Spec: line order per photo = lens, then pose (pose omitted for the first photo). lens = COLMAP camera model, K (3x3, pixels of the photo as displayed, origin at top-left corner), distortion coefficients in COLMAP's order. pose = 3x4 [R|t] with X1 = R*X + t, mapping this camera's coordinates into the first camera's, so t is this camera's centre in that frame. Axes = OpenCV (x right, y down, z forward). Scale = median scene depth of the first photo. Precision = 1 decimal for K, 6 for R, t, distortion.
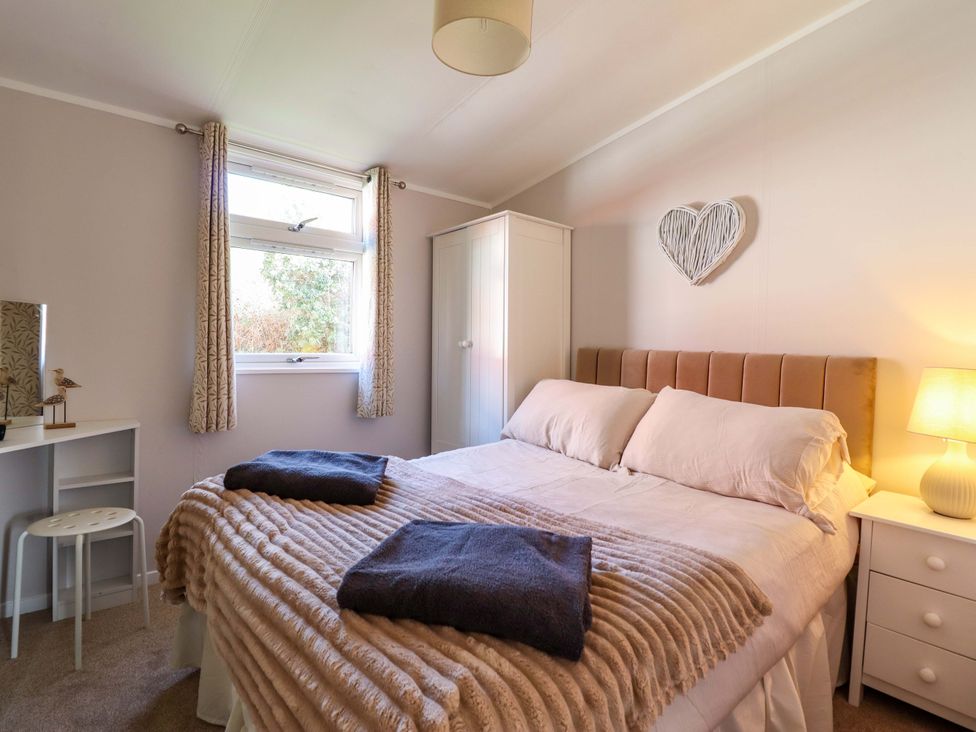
lens RADIAL K [[512.9, 0, 489.7], [0, 512.9, 365.4], [0, 0, 1]] dist [-0.000252, -0.012390]
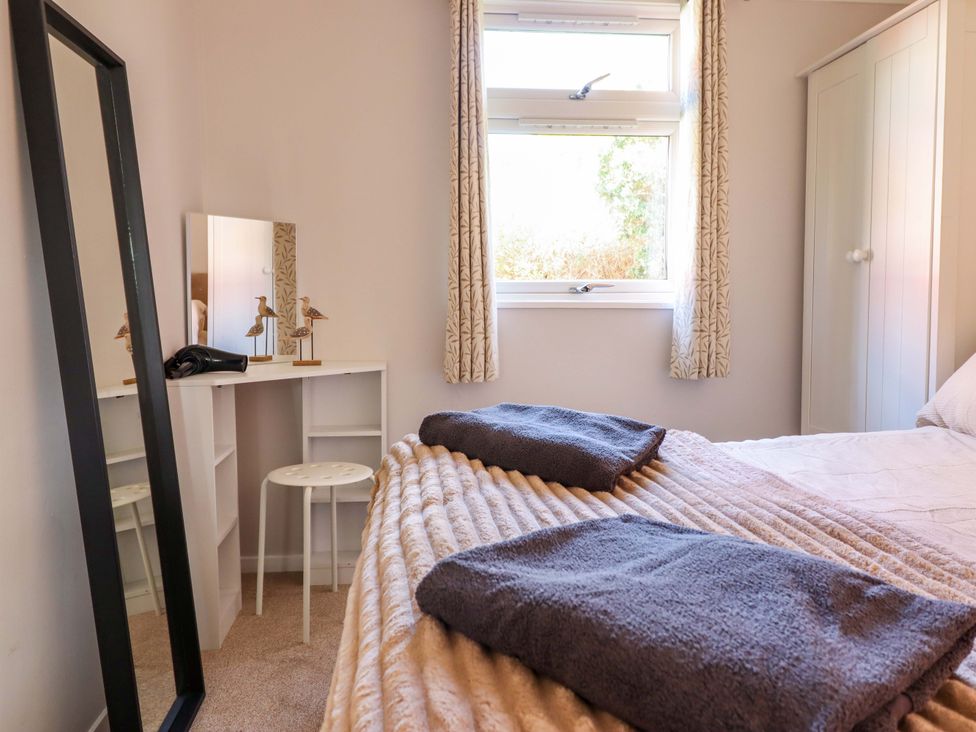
lens RADIAL K [[738.8, 0, 489.1], [0, 738.8, 361.7], [0, 0, 1]] dist [0.020553, -0.001594]
pose [[0.820932, 0.030325, -0.570220, 0.115354], [-0.004605, 0.998908, 0.046494, 0.050714], [0.571007, -0.035542, 0.820176, 0.128154]]
